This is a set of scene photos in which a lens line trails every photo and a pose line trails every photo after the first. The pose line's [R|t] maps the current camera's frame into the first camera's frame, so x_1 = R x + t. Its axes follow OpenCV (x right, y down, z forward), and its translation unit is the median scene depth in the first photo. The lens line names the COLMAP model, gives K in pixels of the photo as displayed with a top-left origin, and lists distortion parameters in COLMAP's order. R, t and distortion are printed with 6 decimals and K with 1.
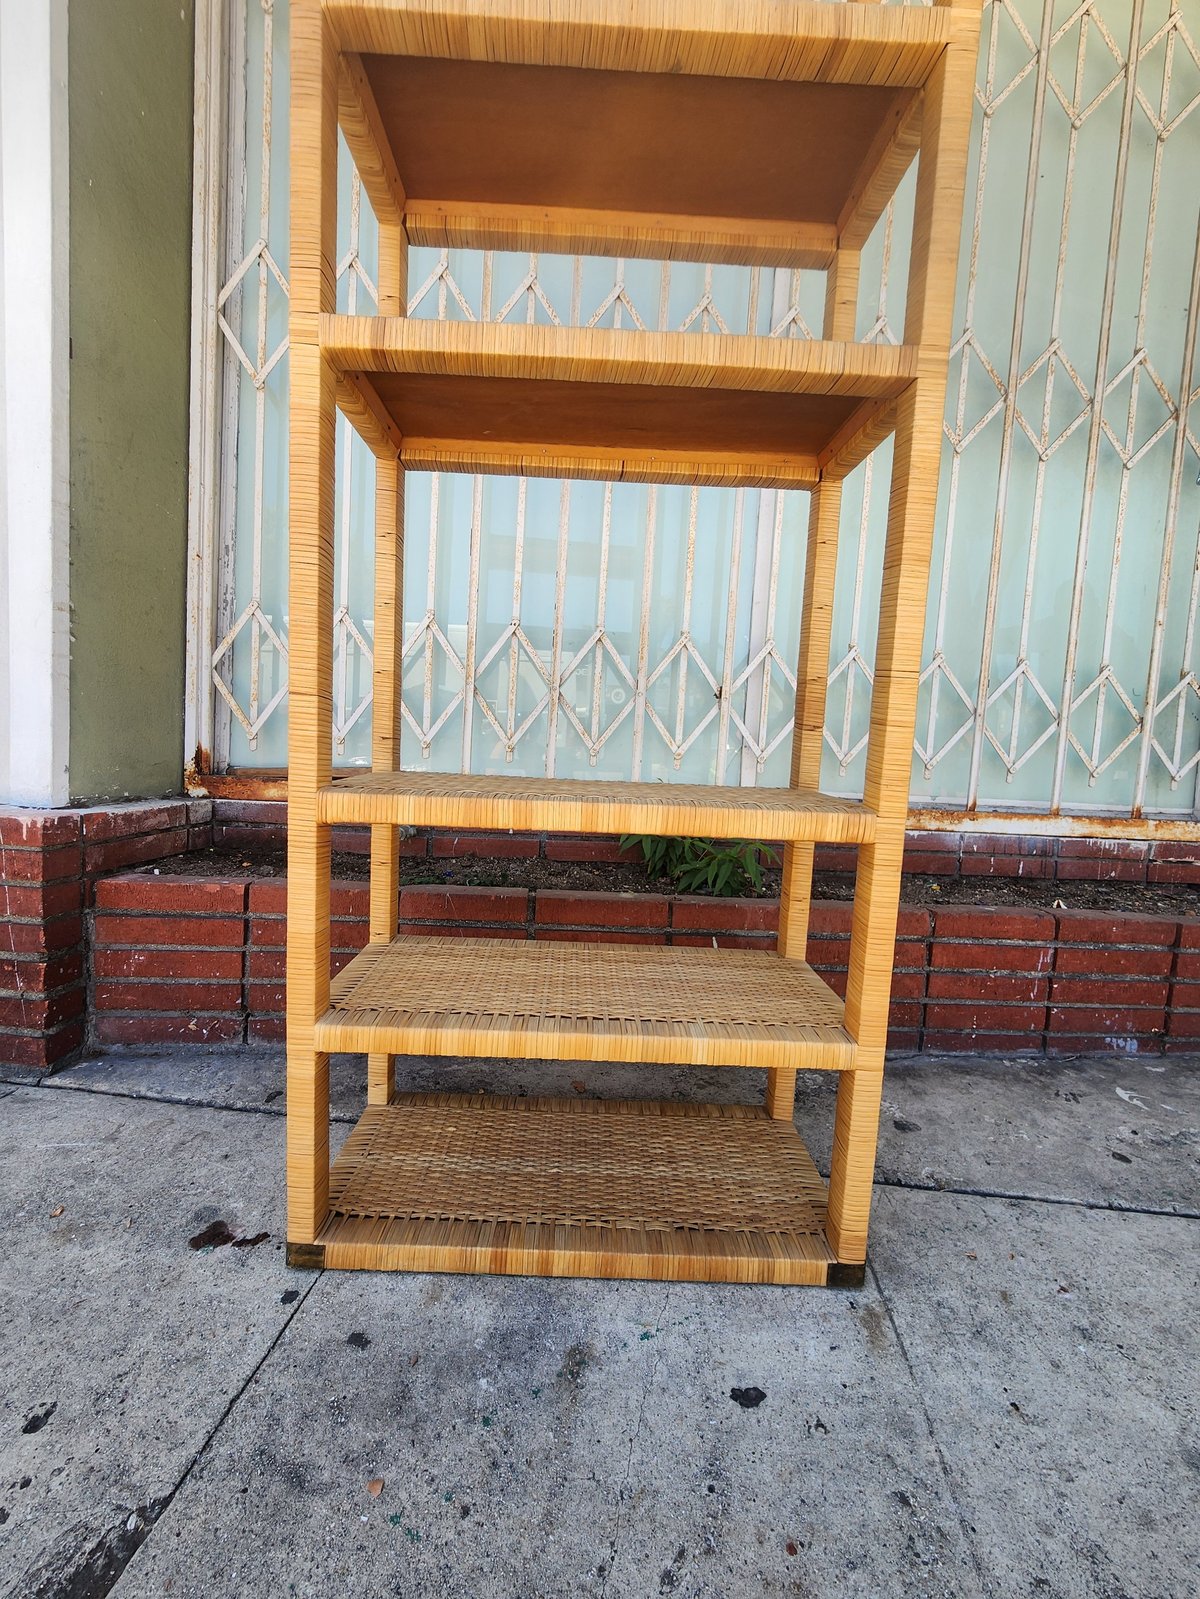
lens RADIAL K [[649.9, 0, 596.2], [0, 649.9, 794.1], [0, 0, 1]] dist [0.004076, -0.003770]
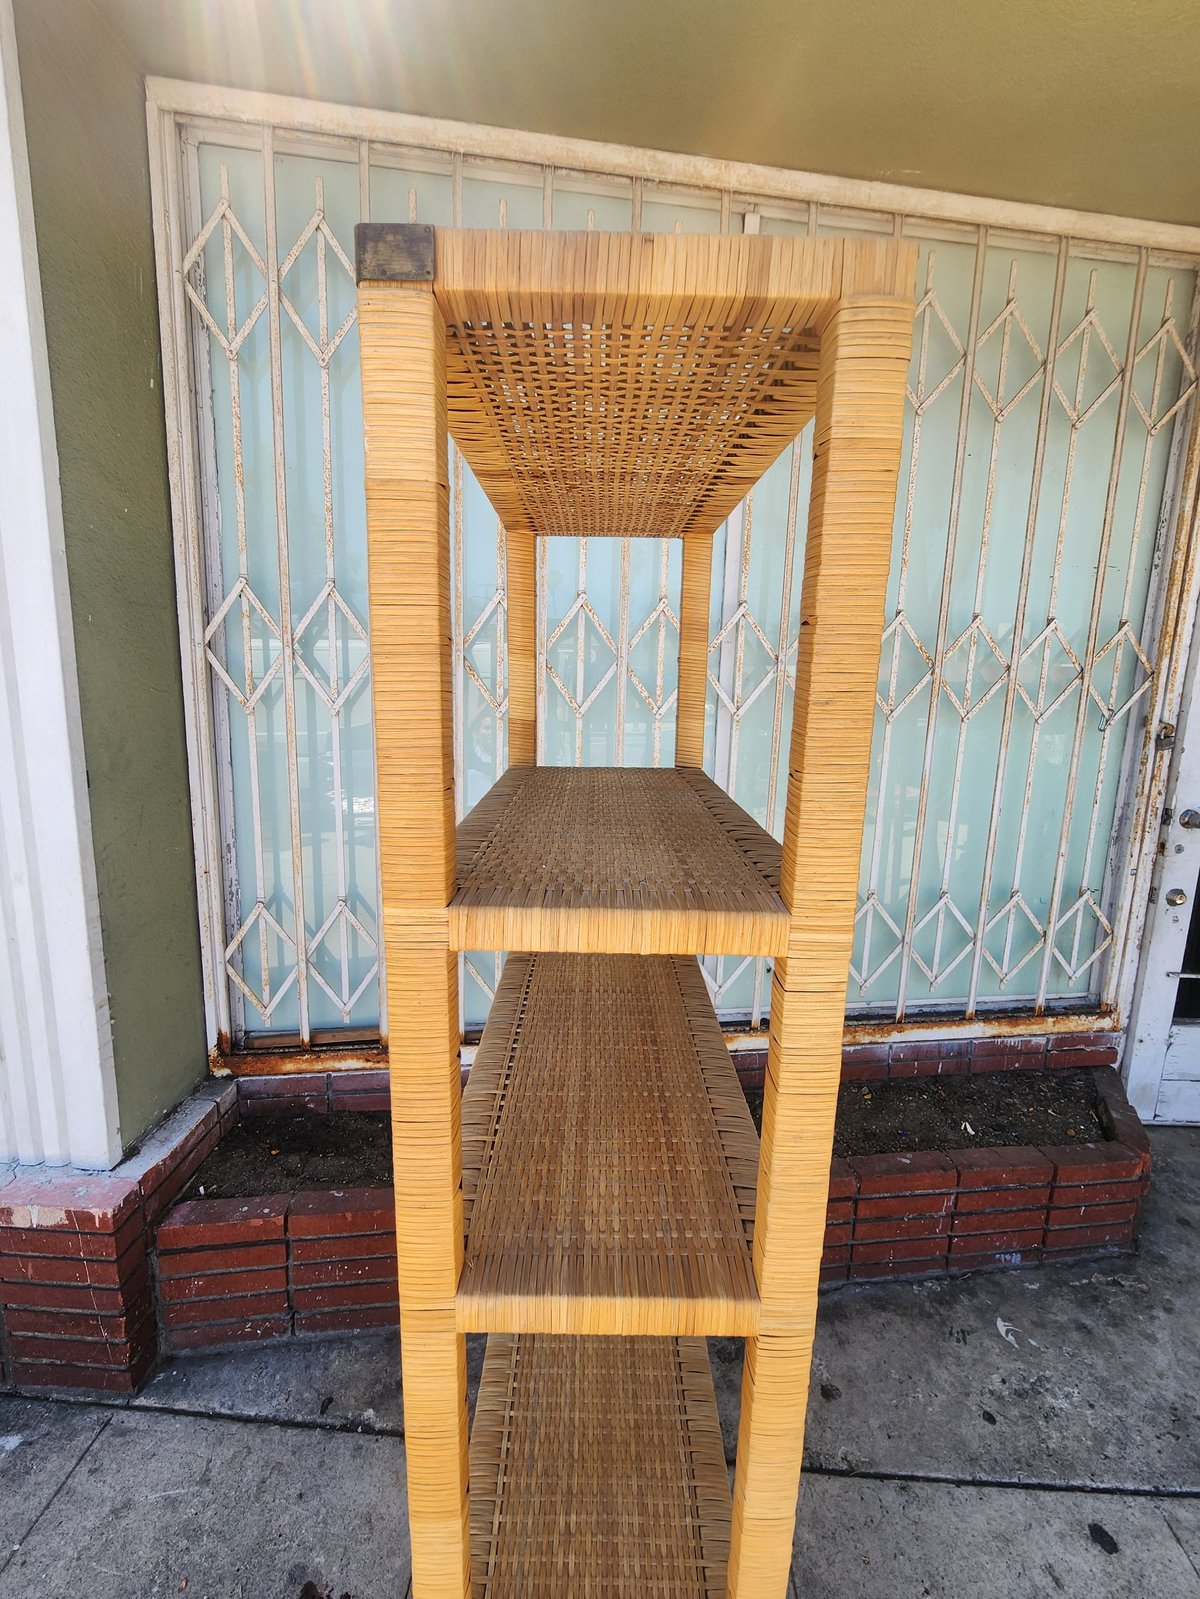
lens RADIAL K [[649.9, 0, 595.1], [0, 649.9, 795.1], [0, 0, 1]] dist [0.004076, -0.003770]
pose [[0.998491, -0.034446, 0.042775, 0.000090], [0.030471, 0.995446, 0.090331, -0.717351], [-0.045691, -0.088891, 0.994993, -0.134147]]
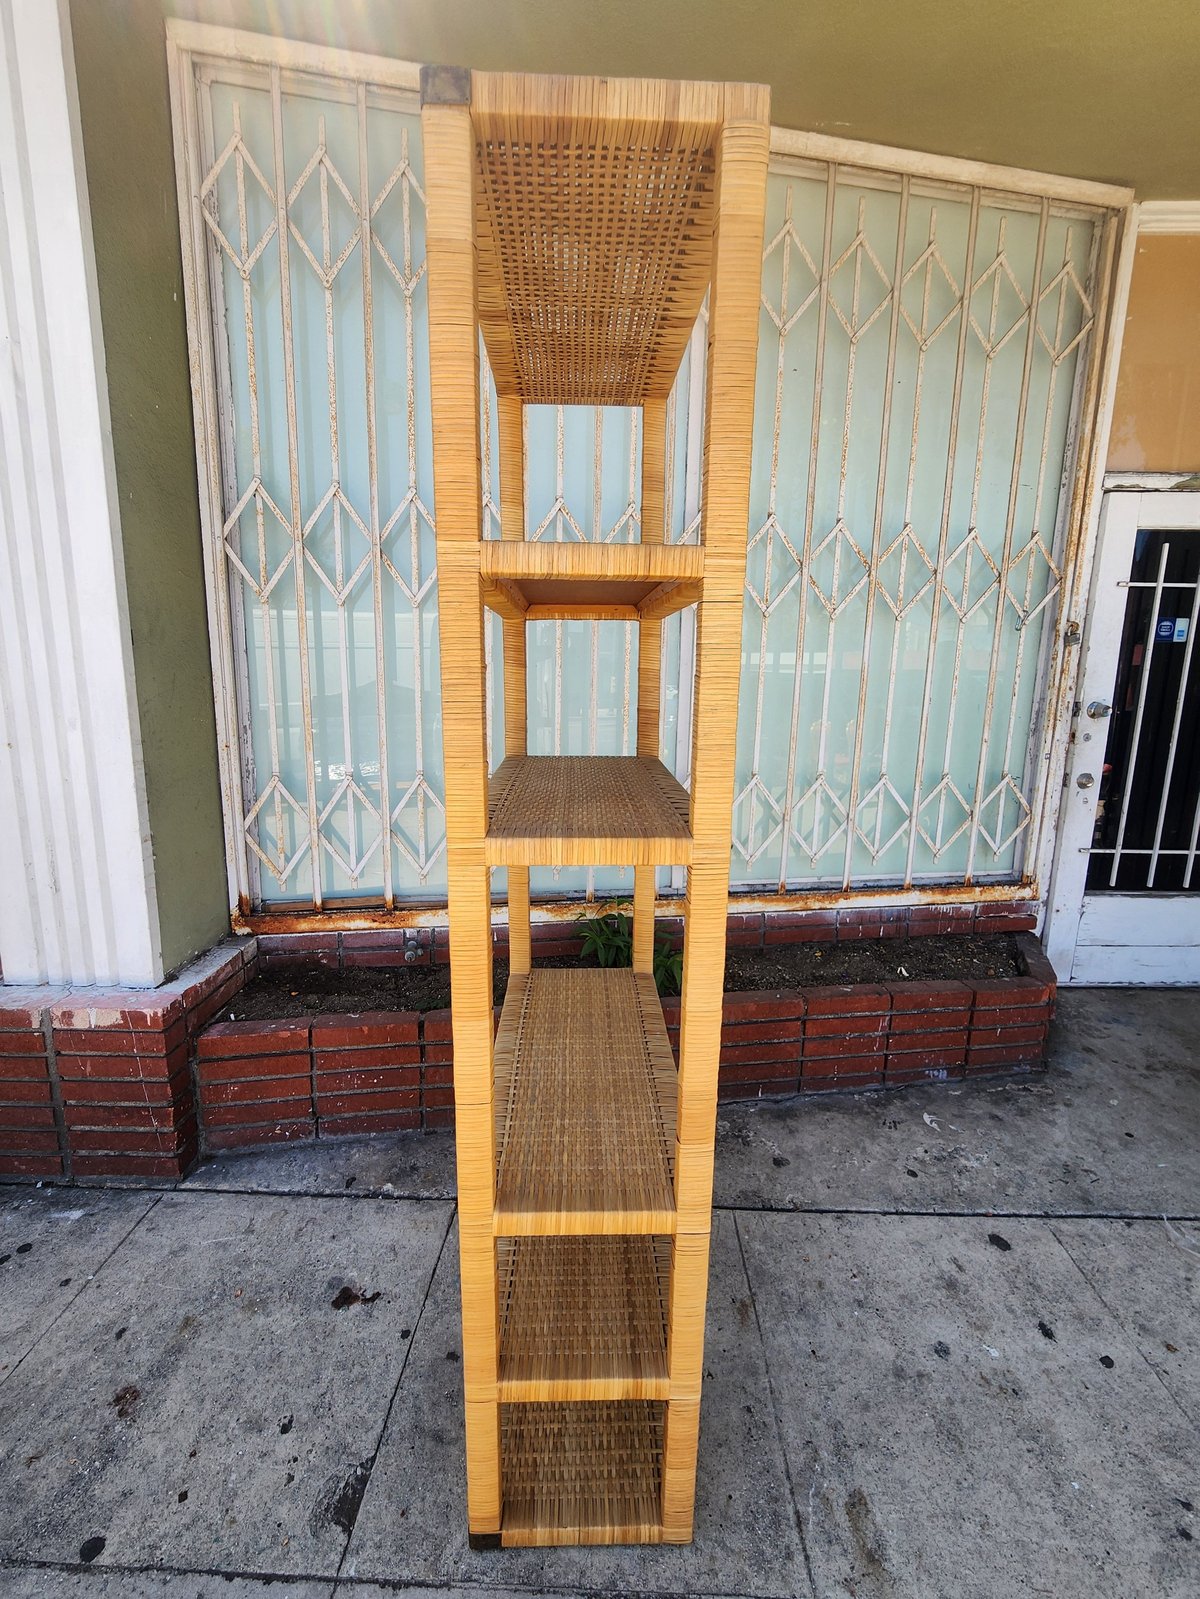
lens RADIAL K [[649.9, 0, 594.8], [0, 649.9, 794.4], [0, 0, 1]] dist [0.004076, -0.003770]
pose [[0.995897, -0.049636, 0.075664, -0.024078], [0.041775, 0.993892, 0.102146, -0.465080], [-0.080272, -0.098566, 0.991888, -0.347272]]
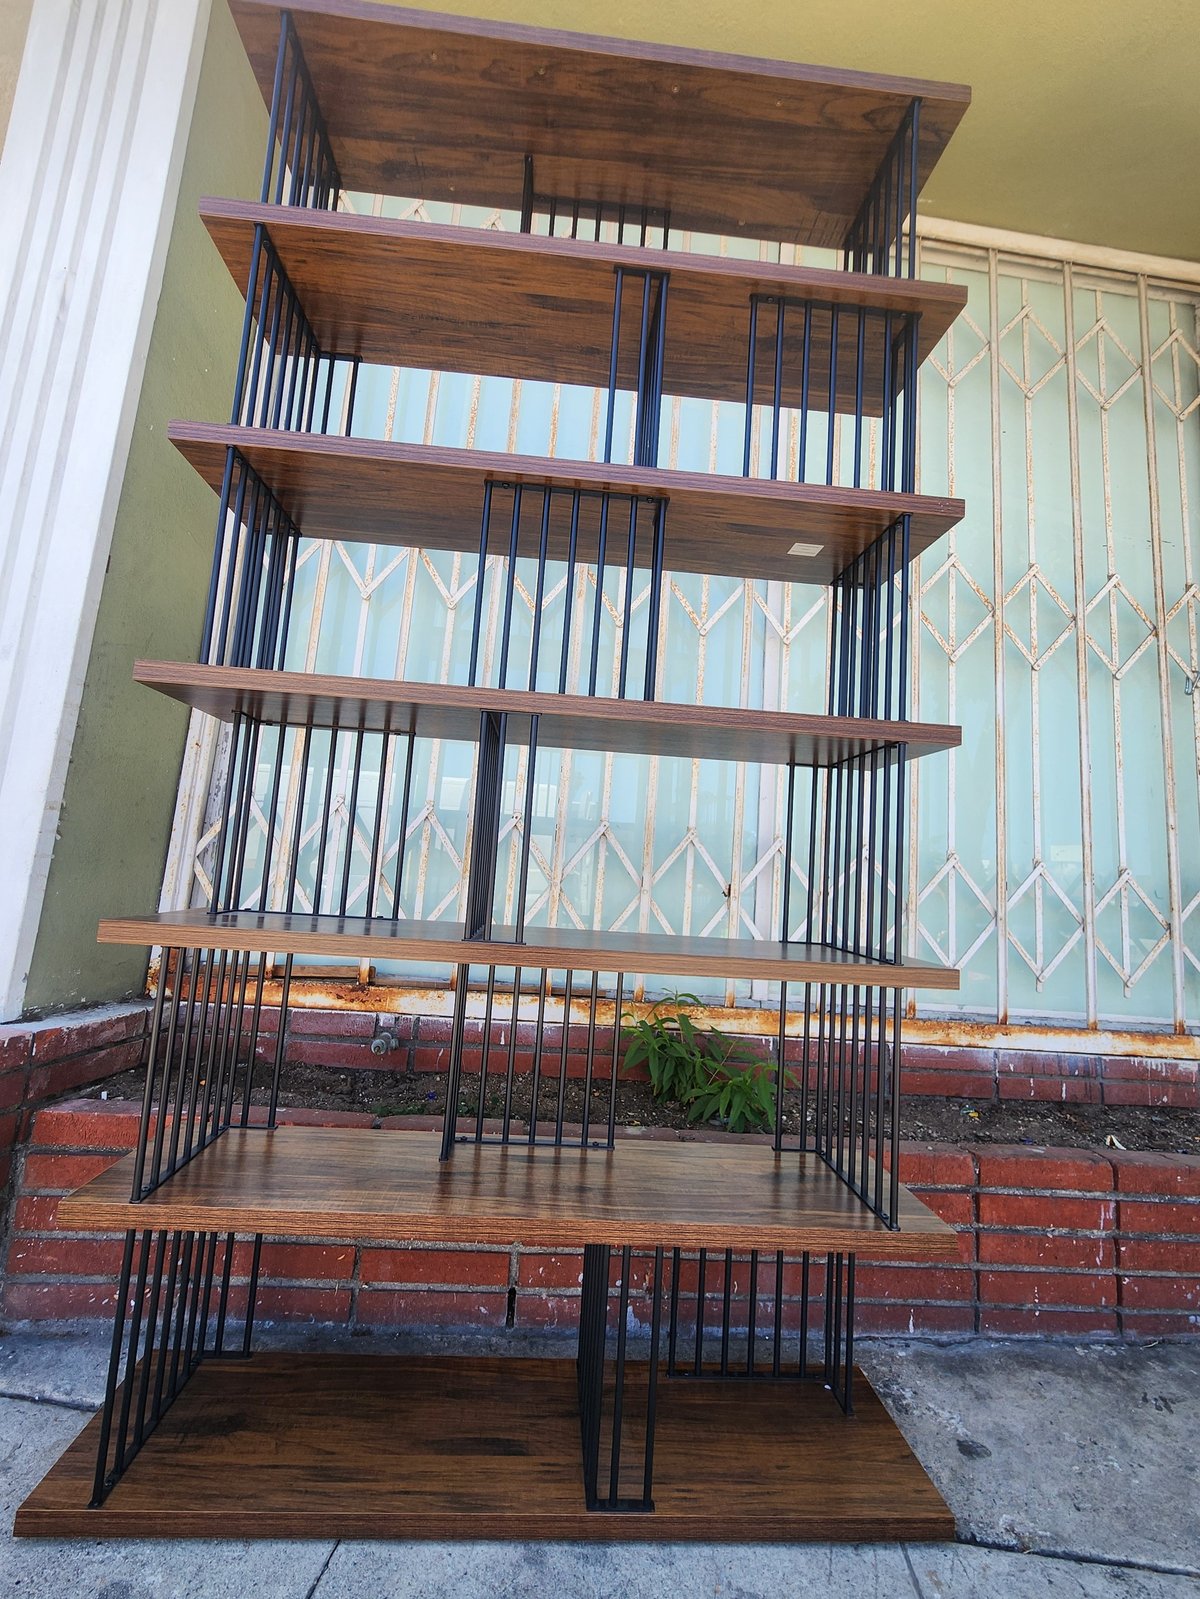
lens RADIAL K [[702.7, 0, 594.4], [0, 702.7, 795.6], [0, 0, 1]] dist [-0.000438, -0.000422]
pose [[0.999587, 0.023070, 0.017150, -0.036541], [-0.018797, 0.975938, -0.217236, -0.089889], [-0.021749, 0.216824, 0.975968, -0.039538]]
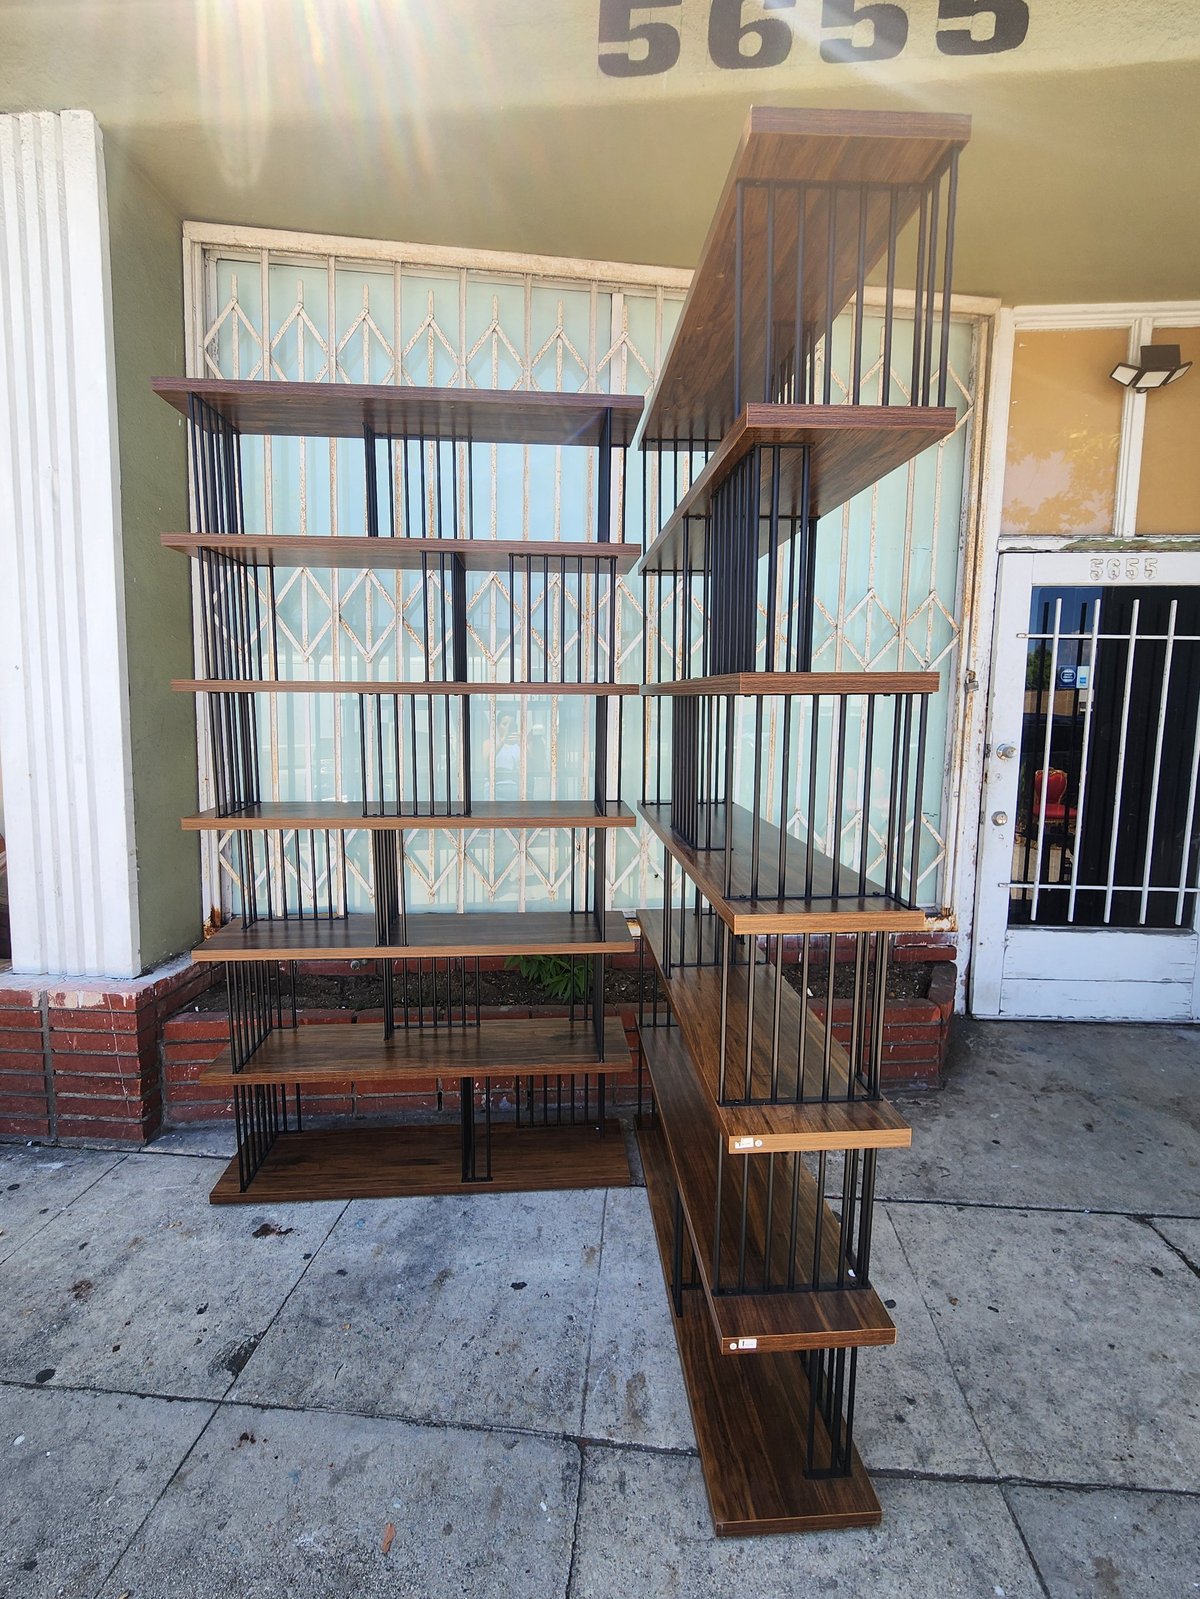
lens RADIAL K [[702.7, 0, 594.3], [0, 702.7, 793.5], [0, 0, 1]] dist [-0.000438, -0.000422]
pose [[0.999019, -0.038229, 0.022340, 0.266465], [0.037615, 0.998920, 0.027274, -0.430976], [-0.023359, -0.026407, 0.999378, -0.724513]]
